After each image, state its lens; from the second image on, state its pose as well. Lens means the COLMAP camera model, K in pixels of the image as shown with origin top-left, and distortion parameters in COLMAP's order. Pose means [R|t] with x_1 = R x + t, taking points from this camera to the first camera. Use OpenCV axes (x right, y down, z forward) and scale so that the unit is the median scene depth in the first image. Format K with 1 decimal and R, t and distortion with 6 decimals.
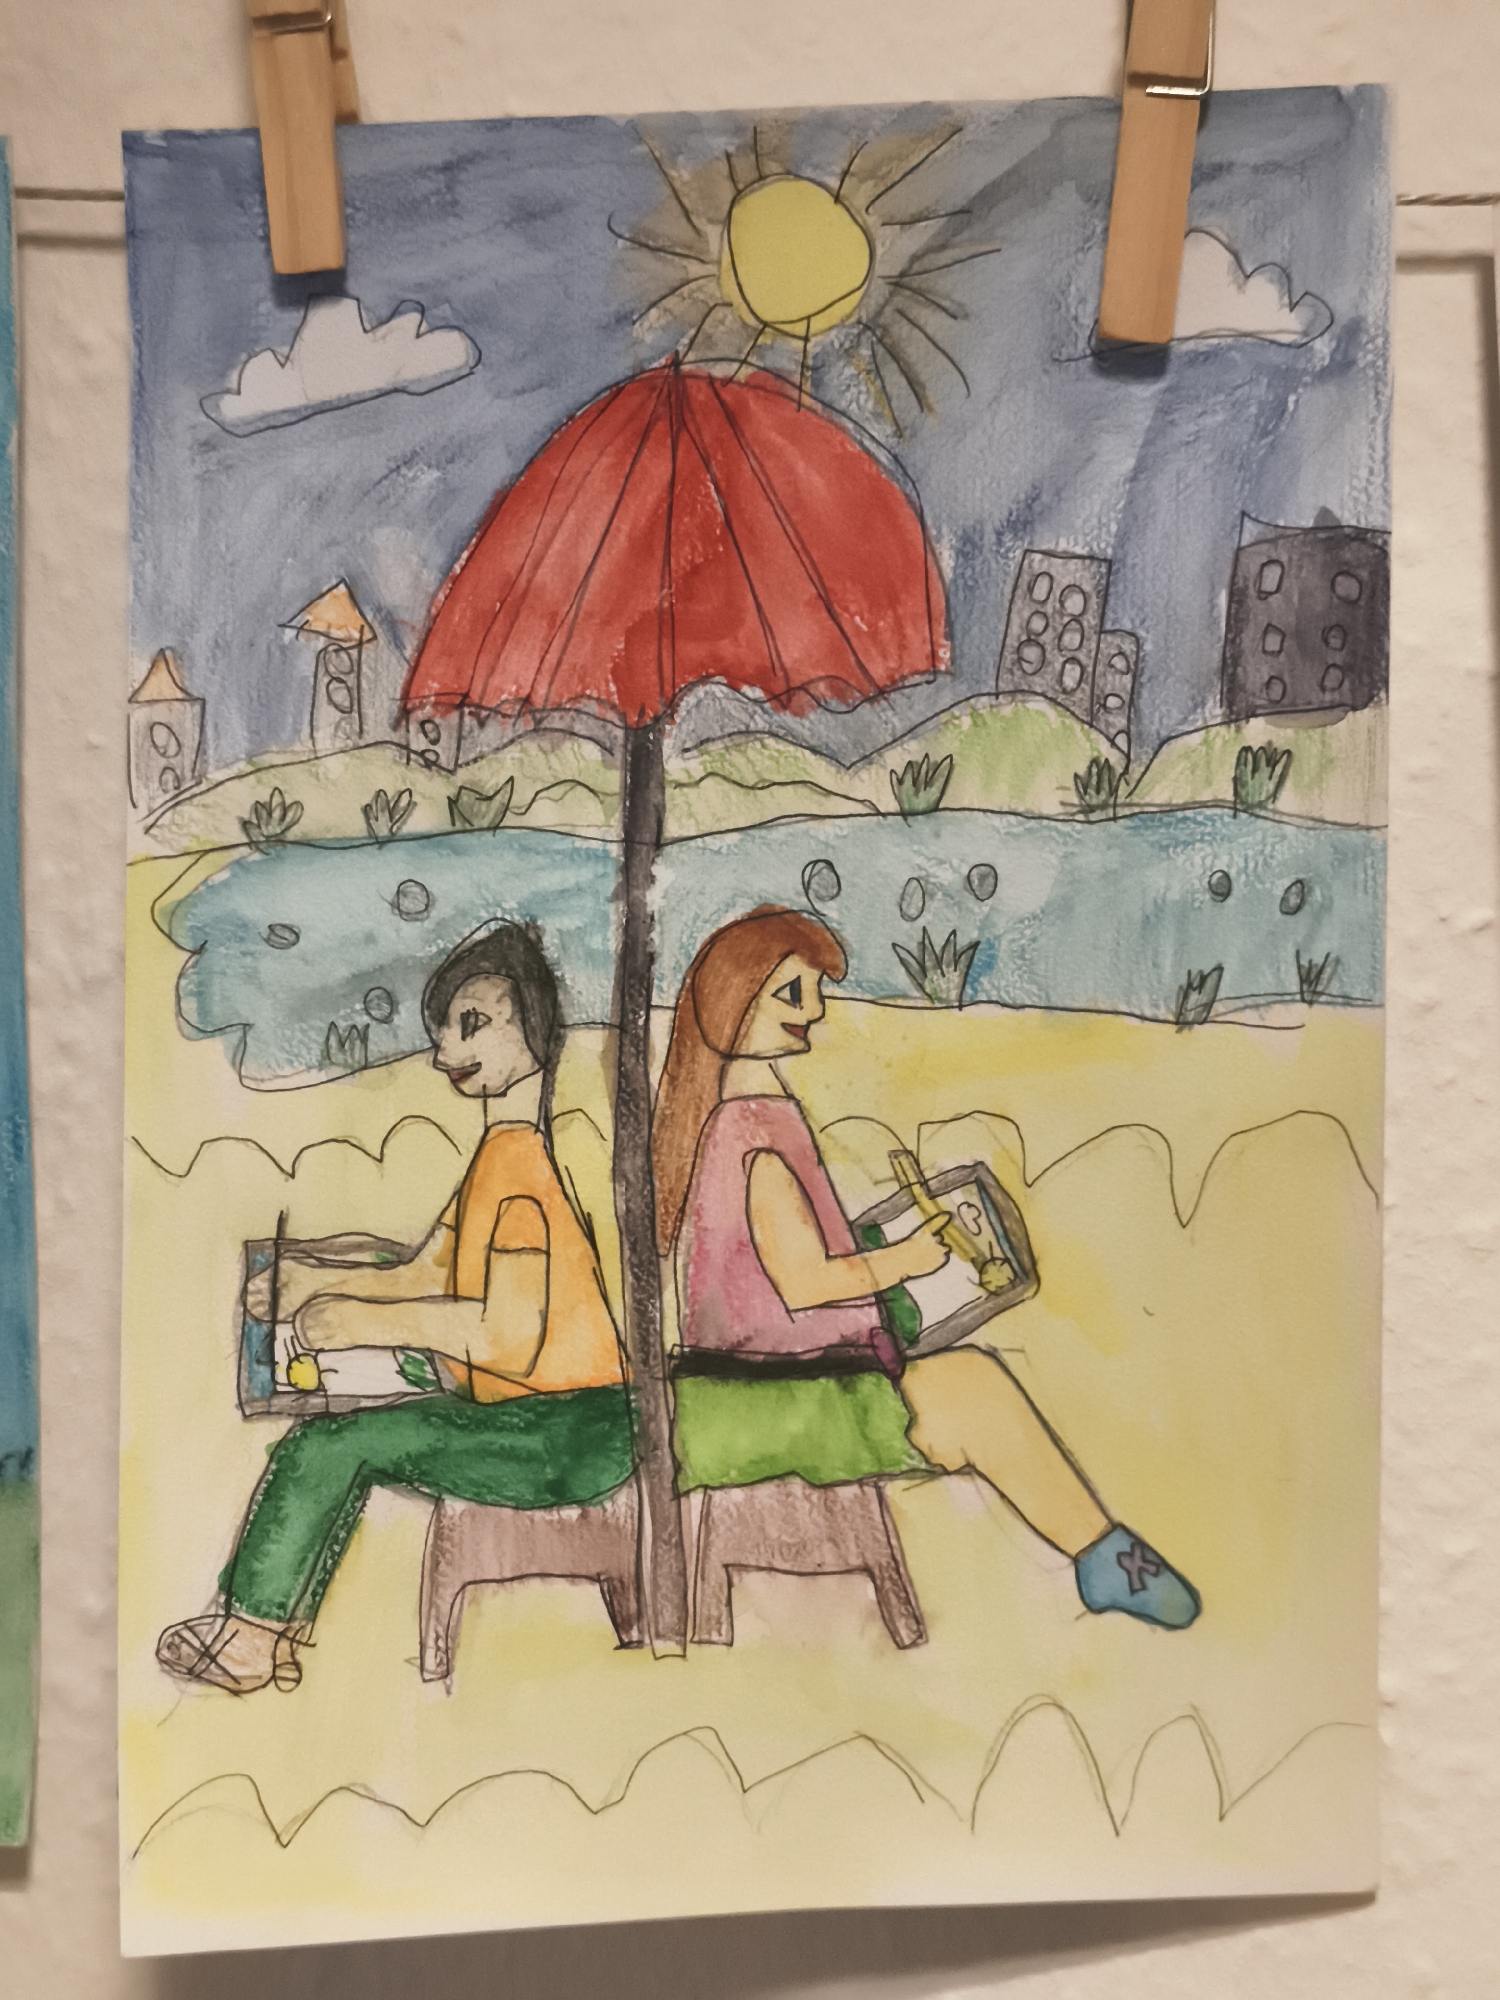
lens RADIAL K [[2599.5, 0, 750.0], [0, 2599.5, 1000.0], [0, 0, 1]] dist [0.055376, -0.101405]
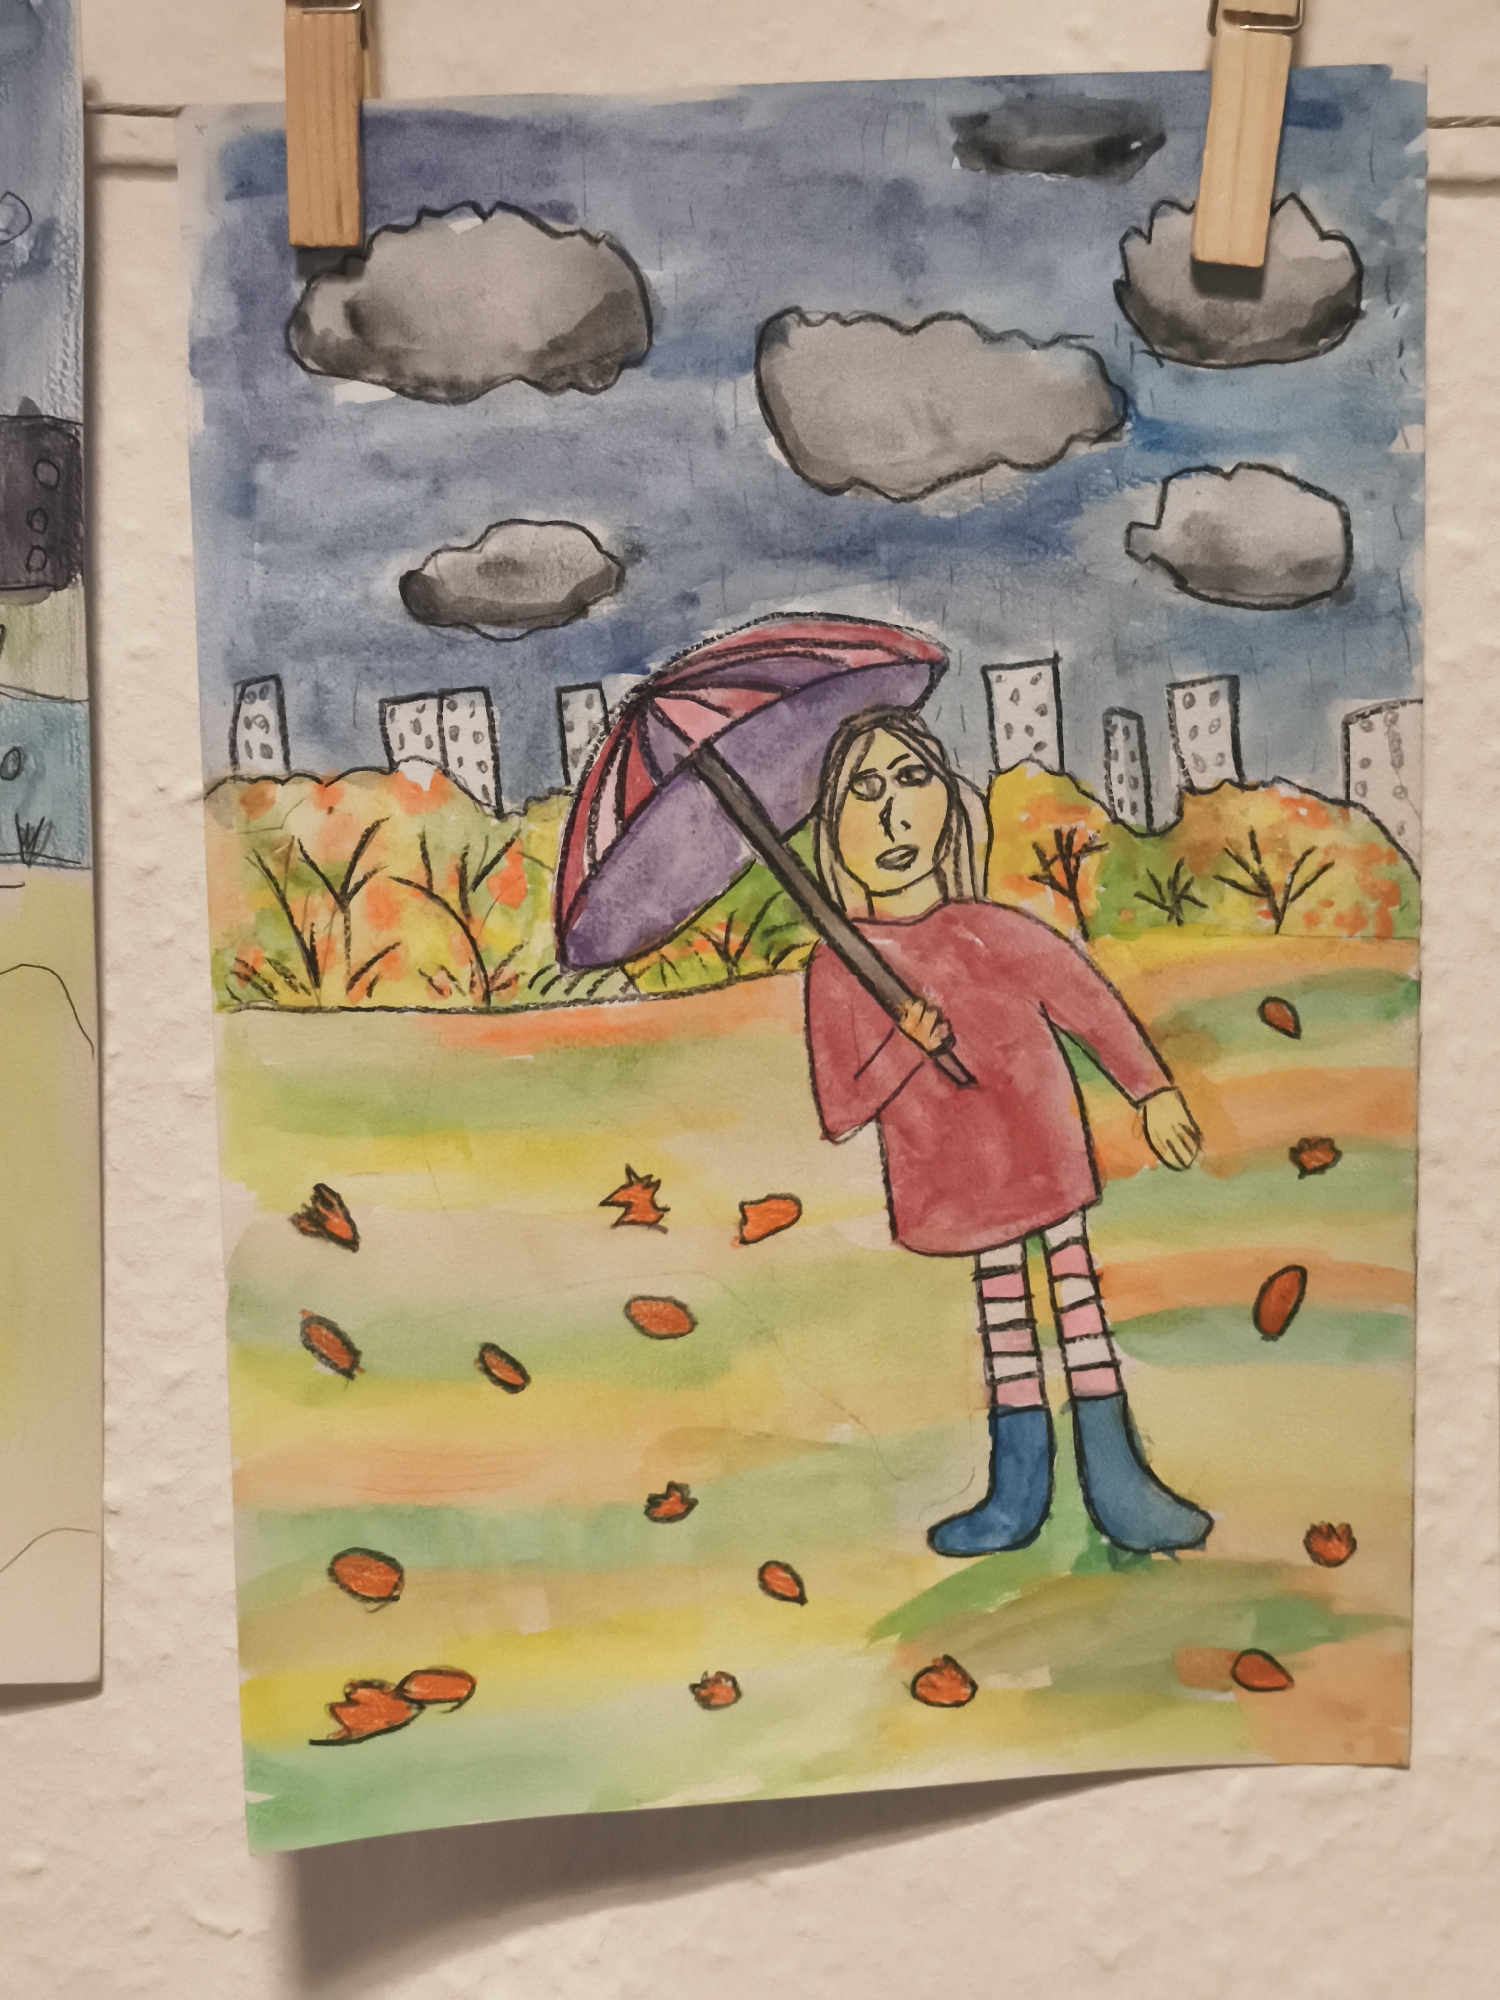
lens RADIAL K [[2599.5, 0, 750.0], [0, 2599.5, 1000.0], [0, 0, 1]] dist [0.055376, -0.101405]
pose [[0.997207, 0.024710, 0.070485, 0.441232], [-0.027869, 0.998635, 0.044180, 0.001541], [-0.069297, -0.046021, 0.996534, -0.093797]]
